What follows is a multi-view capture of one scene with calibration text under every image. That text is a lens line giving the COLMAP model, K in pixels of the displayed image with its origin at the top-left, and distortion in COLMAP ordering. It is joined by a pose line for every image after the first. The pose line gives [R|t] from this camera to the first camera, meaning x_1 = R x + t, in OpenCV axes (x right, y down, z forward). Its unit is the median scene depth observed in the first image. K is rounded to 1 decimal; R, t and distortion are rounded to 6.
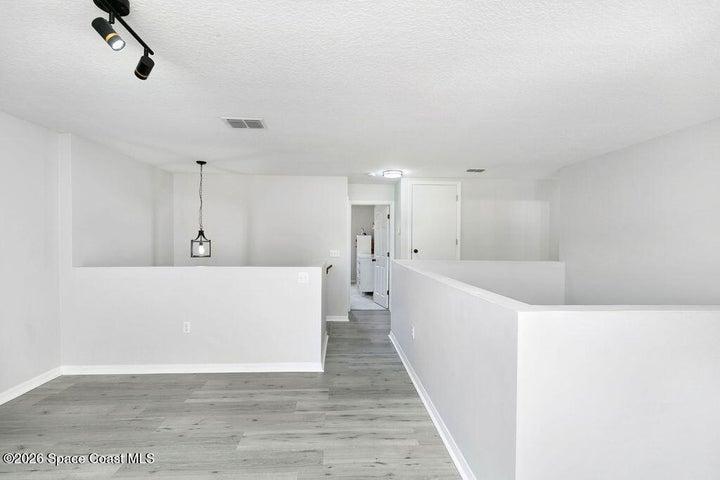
lens RADIAL K [[332.6, 0, 358.7], [0, 332.6, 243.7], [0, 0, 1]] dist [0.009304, 0.000273]
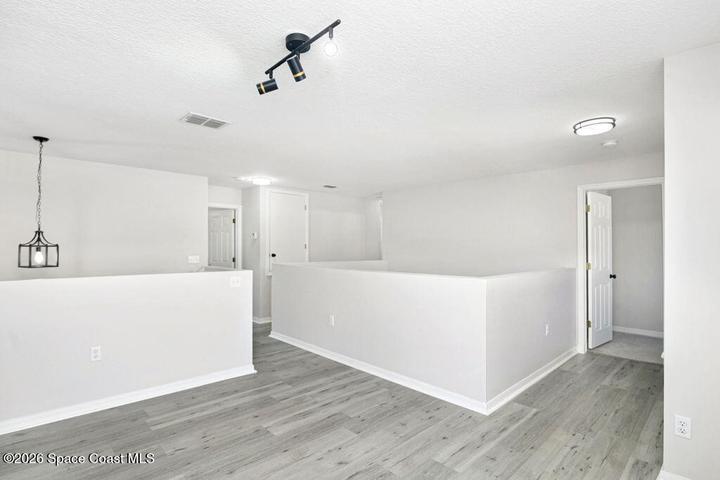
lens RADIAL K [[332.6, 0, 372.3], [0, 332.6, 246.6], [0, 0, 1]] dist [0.009304, 0.000273]
pose [[0.774933, -0.001062, 0.632043, -0.546447], [0.005356, 0.999974, -0.004886, 0.003049], [-0.632021, 0.007171, 0.774918, -0.035089]]
